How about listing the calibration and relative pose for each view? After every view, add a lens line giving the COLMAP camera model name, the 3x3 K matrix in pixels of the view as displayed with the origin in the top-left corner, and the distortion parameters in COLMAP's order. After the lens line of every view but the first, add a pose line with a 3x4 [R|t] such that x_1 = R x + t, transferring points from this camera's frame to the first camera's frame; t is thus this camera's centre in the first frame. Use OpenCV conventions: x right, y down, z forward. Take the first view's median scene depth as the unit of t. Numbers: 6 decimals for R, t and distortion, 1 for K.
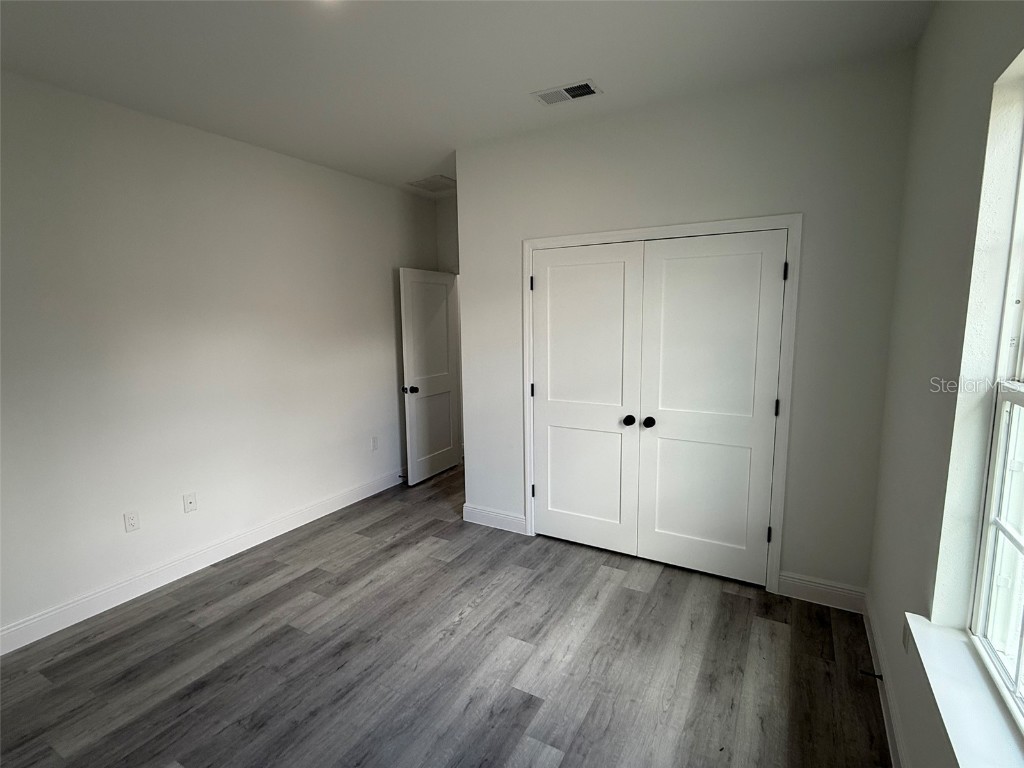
lens RADIAL K [[494.9, 0, 515.1], [0, 494.9, 383.6], [0, 0, 1]] dist [0.005861, -0.001530]
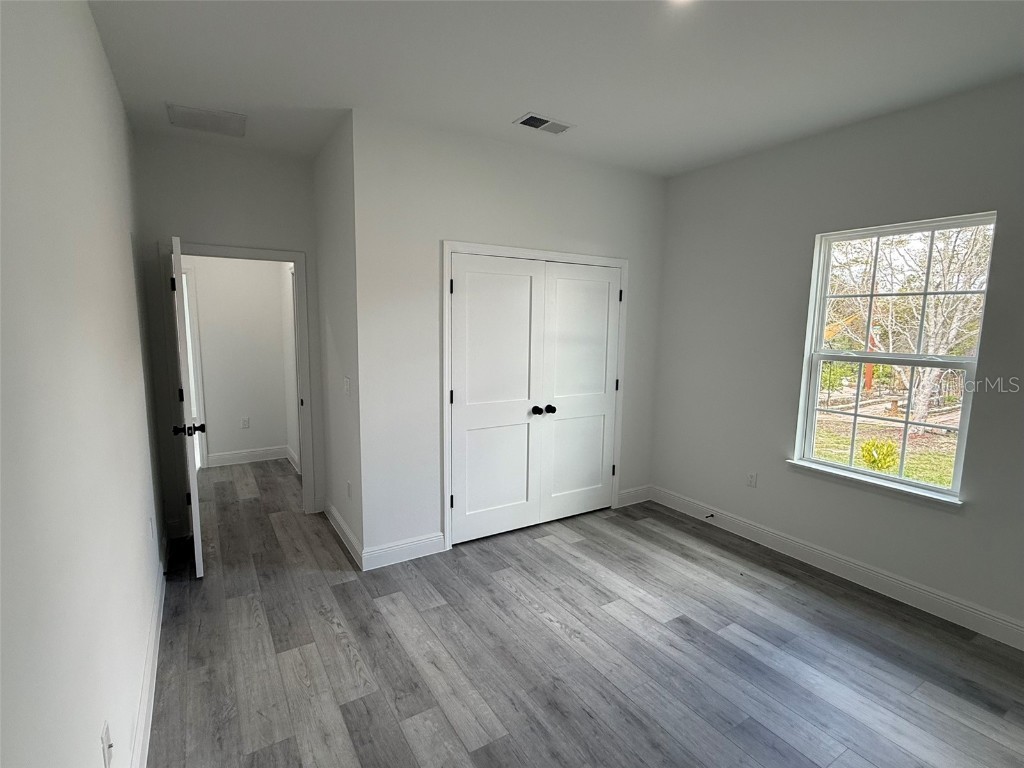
lens RADIAL K [[494.9, 0, 508.1], [0, 494.9, 384.3], [0, 0, 1]] dist [0.005861, -0.001530]
pose [[0.483004, -0.092539, 0.870714, -0.877693], [0.098931, 0.993800, 0.050741, -0.057981], [-0.870011, 0.061632, 0.489164, 0.505476]]
